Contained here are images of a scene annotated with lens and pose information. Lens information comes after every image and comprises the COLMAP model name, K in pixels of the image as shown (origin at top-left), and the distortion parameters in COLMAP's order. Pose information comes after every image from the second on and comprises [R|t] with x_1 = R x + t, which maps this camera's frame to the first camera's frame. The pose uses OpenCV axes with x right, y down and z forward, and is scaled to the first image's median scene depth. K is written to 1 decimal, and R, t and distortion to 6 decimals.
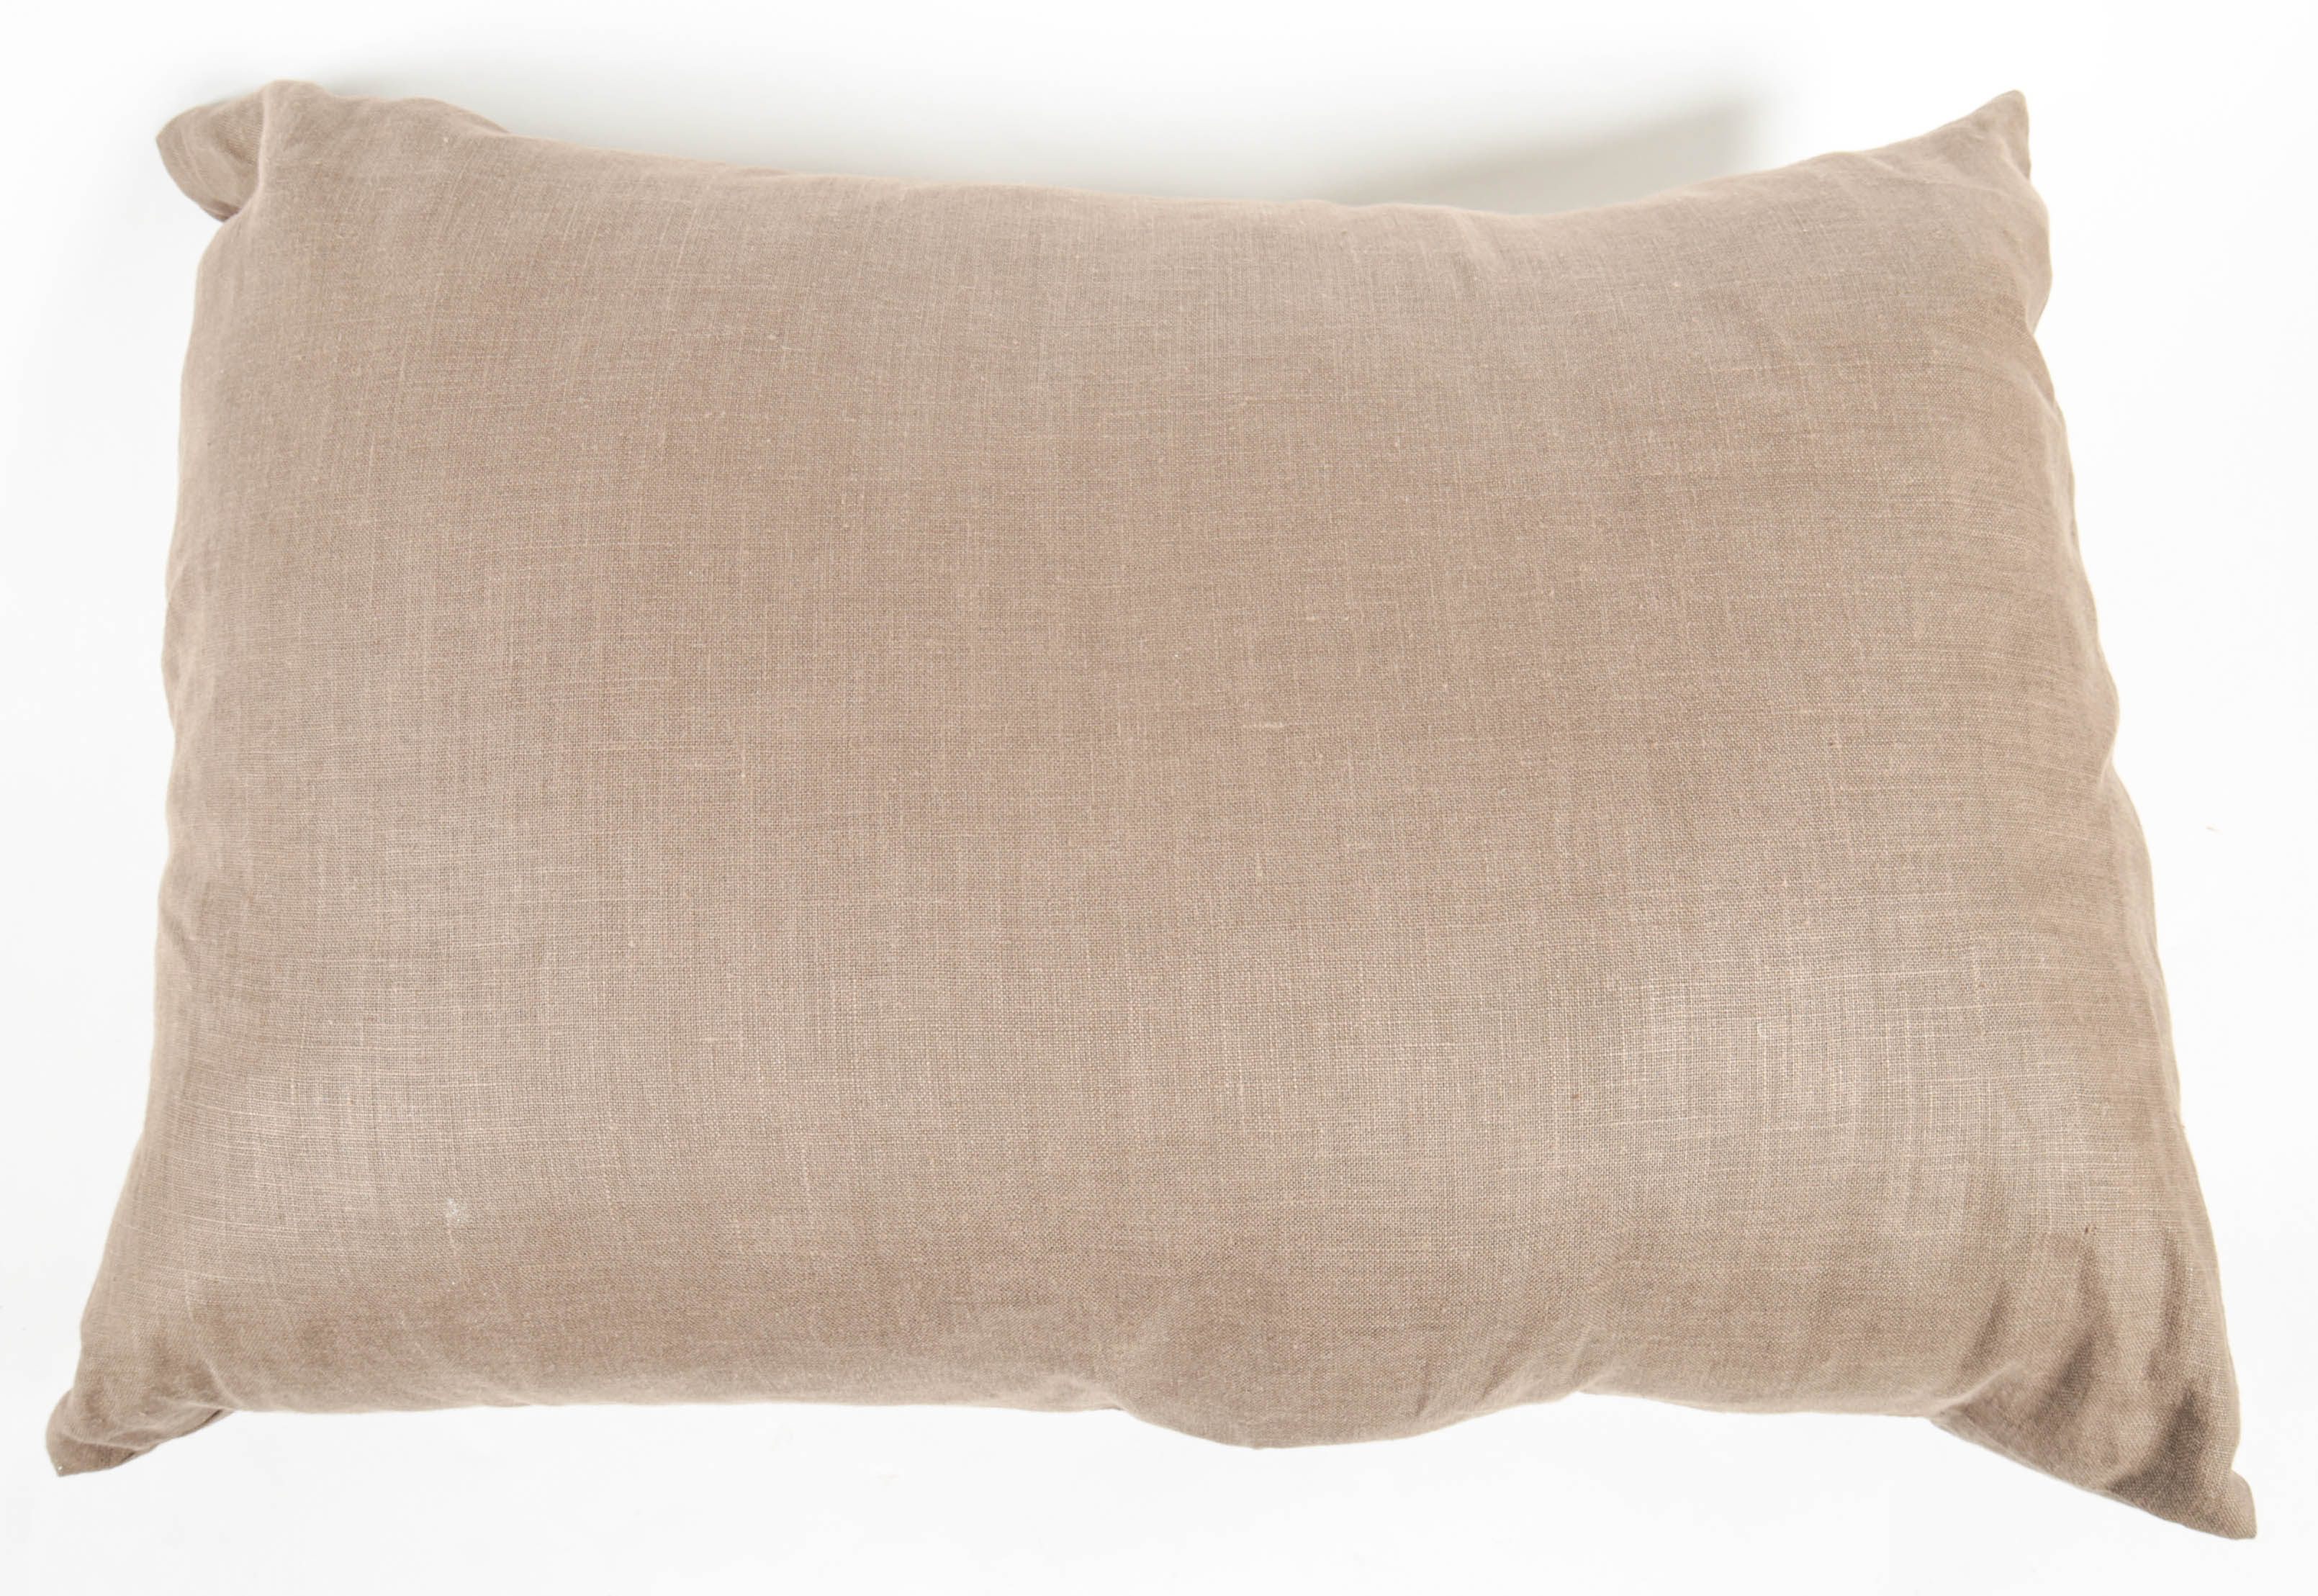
lens RADIAL K [[1658.0, 0, 1159.0], [0, 1658.0, 798.0], [0, 0, 1]] dist [0.000592, -0.007886]
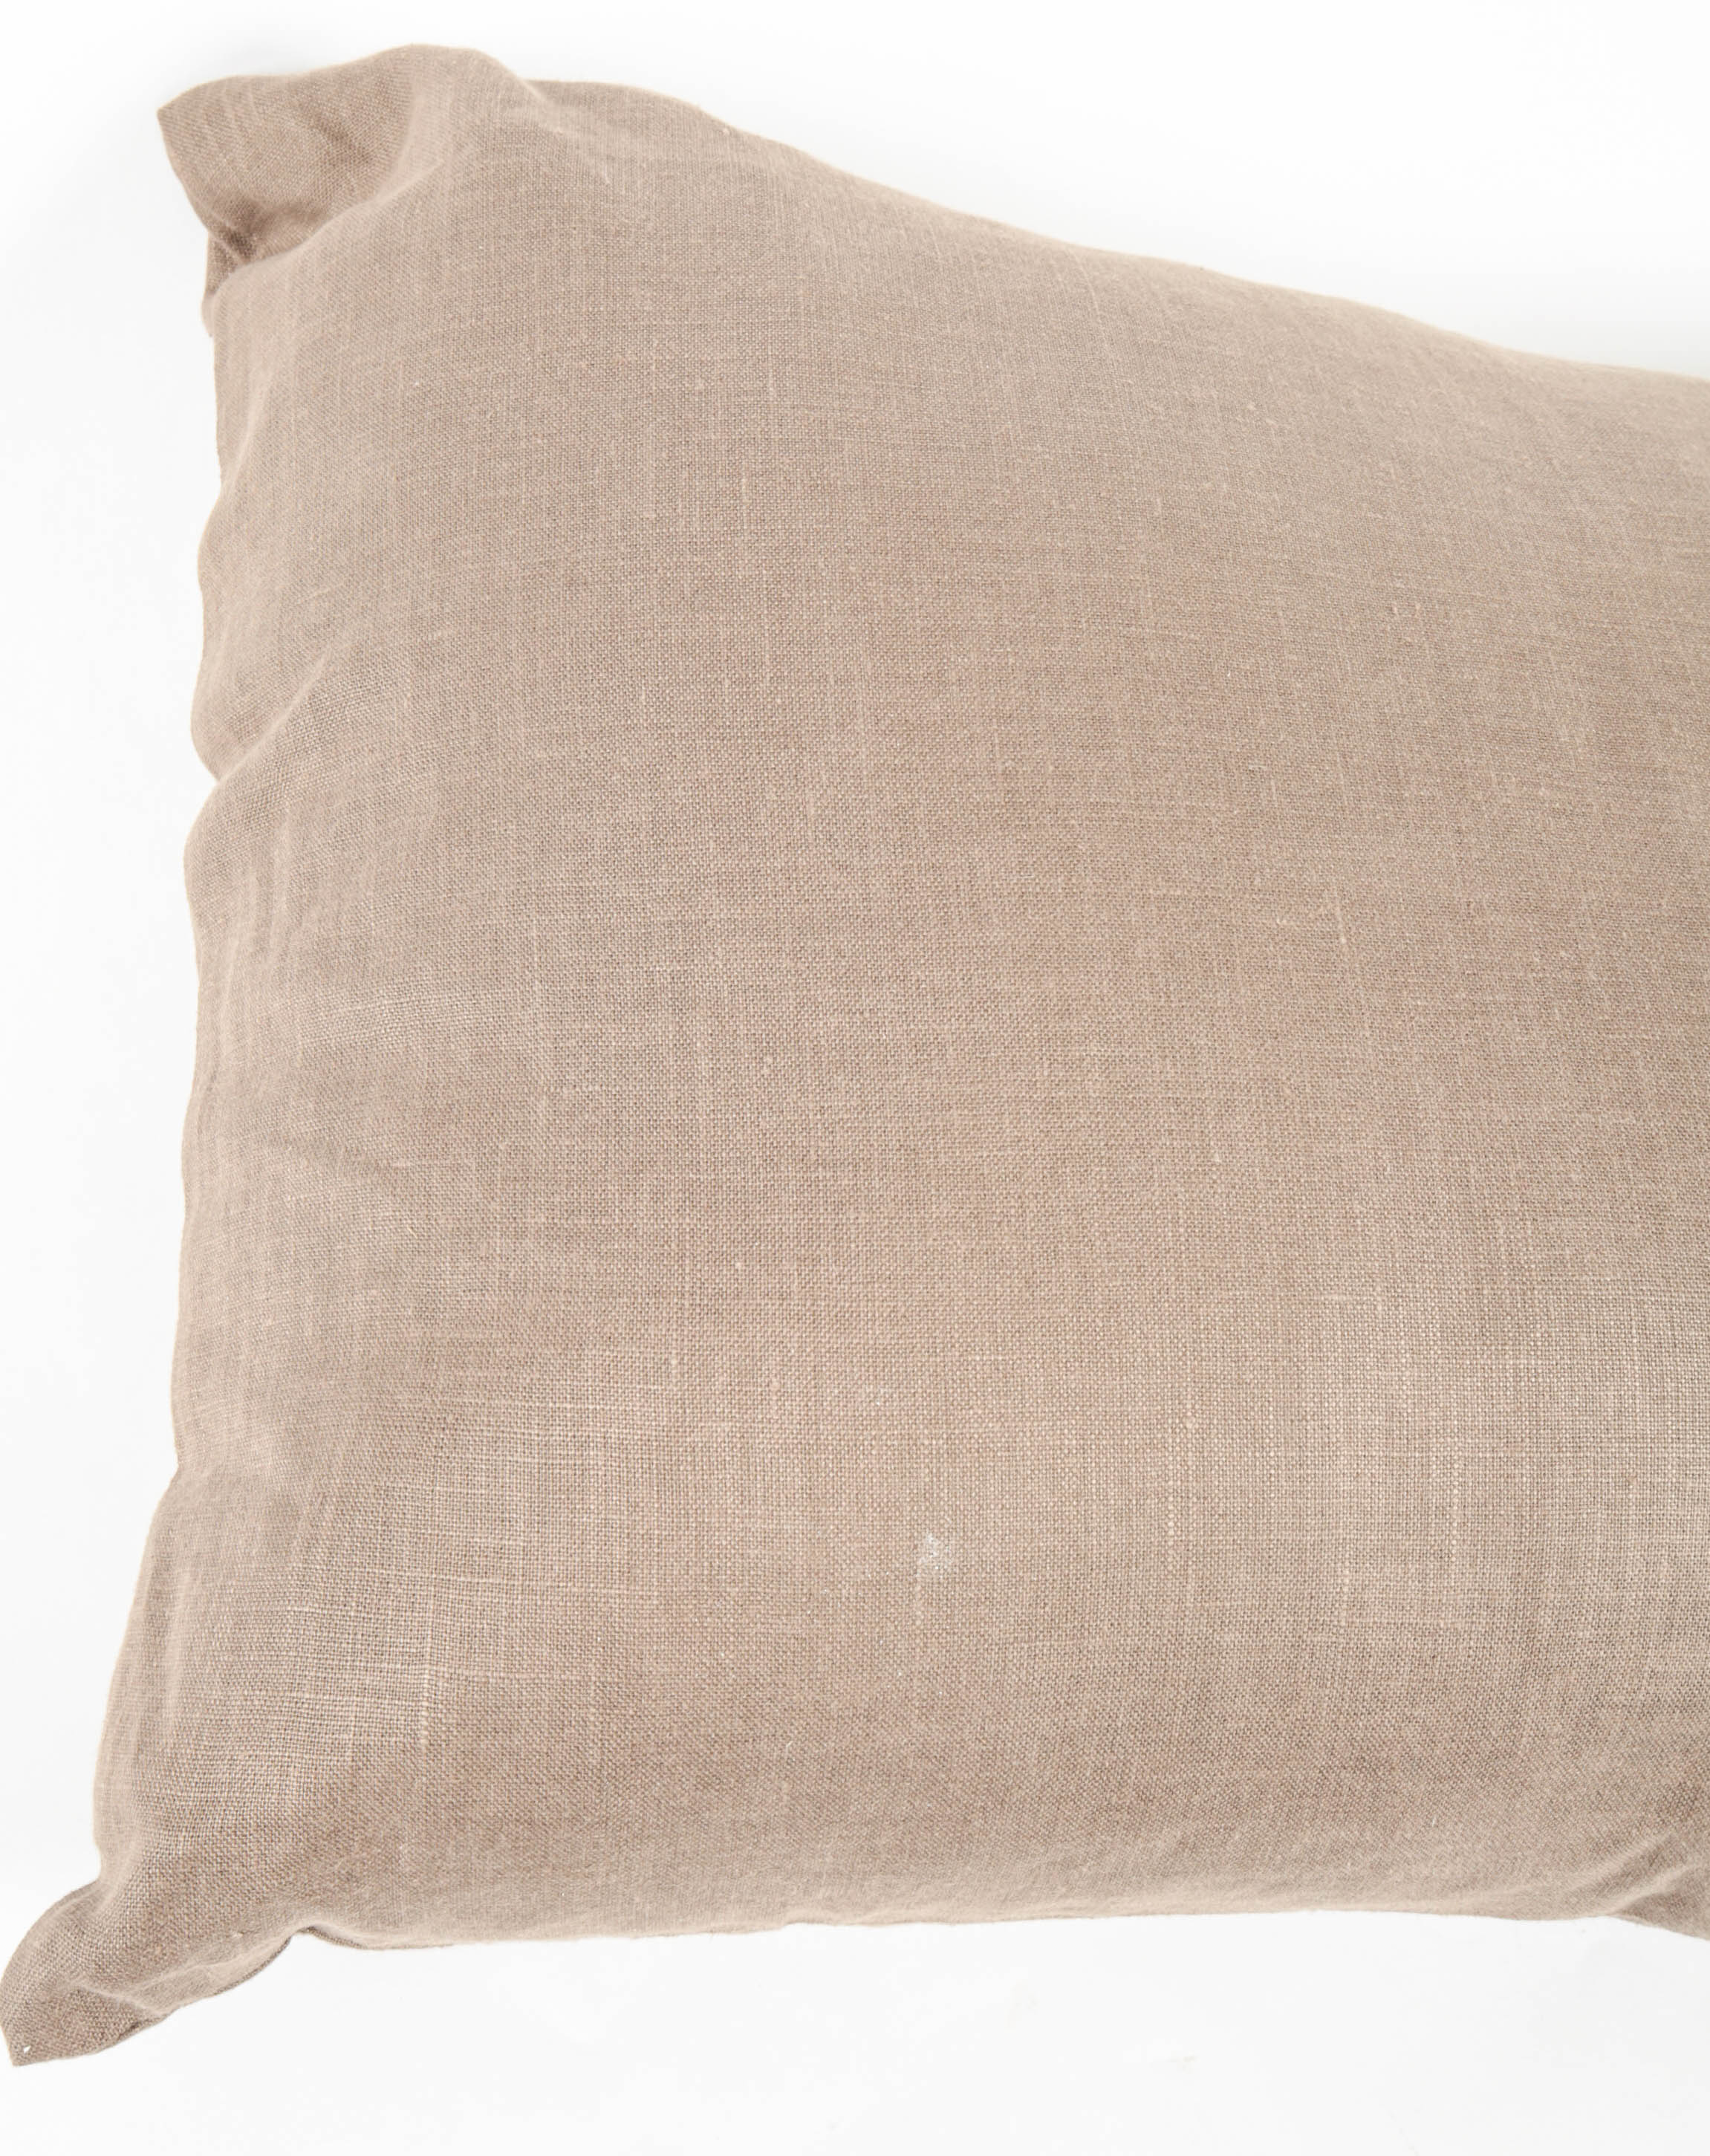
lens RADIAL K [[2079.6, 0, 855.0], [0, 2079.6, 1078.0], [0, 0, 1]] dist [0.018057, -0.003487]
pose [[0.980346, 0.059522, 0.188091, -0.607931], [-0.030983, 0.988021, -0.151179, 0.183673], [-0.194837, 0.142380, 0.970447, 0.168904]]
